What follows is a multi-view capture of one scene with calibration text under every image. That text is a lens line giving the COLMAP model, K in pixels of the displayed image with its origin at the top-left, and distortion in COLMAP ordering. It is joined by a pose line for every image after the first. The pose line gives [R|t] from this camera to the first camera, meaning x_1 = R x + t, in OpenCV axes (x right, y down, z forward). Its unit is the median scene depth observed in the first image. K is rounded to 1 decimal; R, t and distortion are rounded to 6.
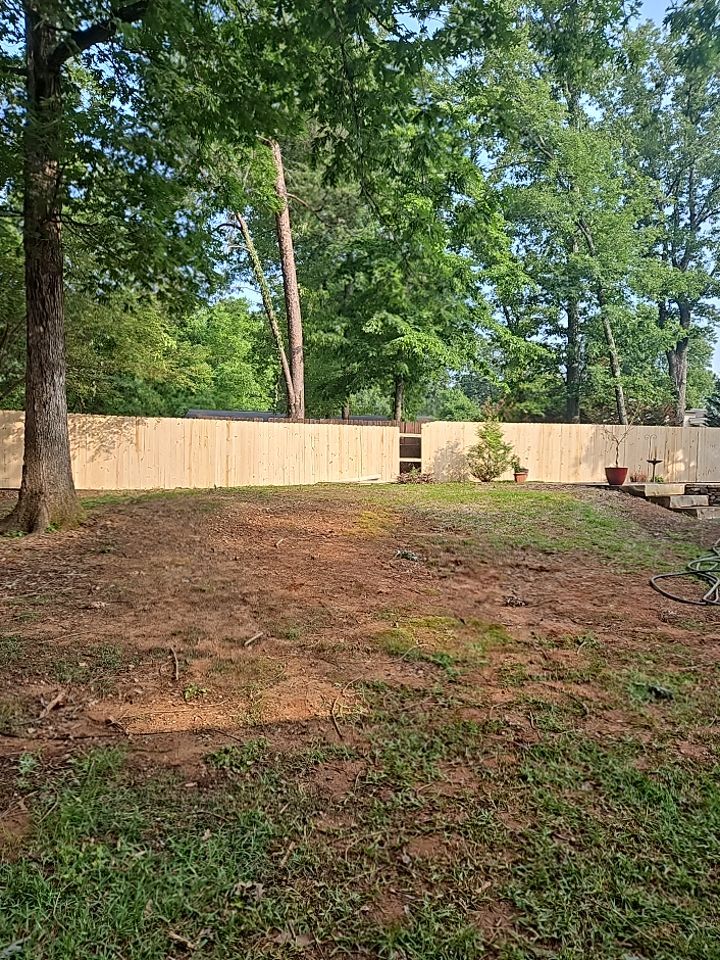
lens RADIAL K [[646.5, 0, 362.0], [0, 646.5, 484.5], [0, 0, 1]] dist [0.099108, -0.090515]
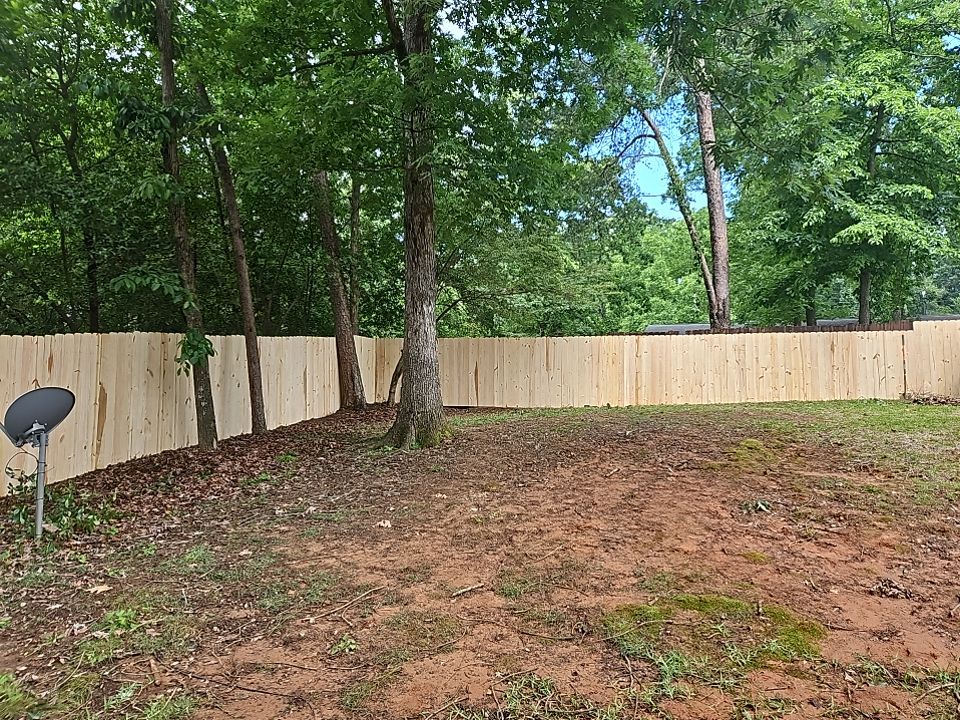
lens RADIAL K [[646.5, 0, 480.0], [0, 646.5, 360.0], [0, 0, 1]] dist [0.099108, -0.090515]
pose [[0.855872, -0.028410, -0.516408, 0.087891], [-0.003912, 0.998106, -0.061393, -0.003994], [0.517174, 0.054565, 0.854139, 0.066744]]
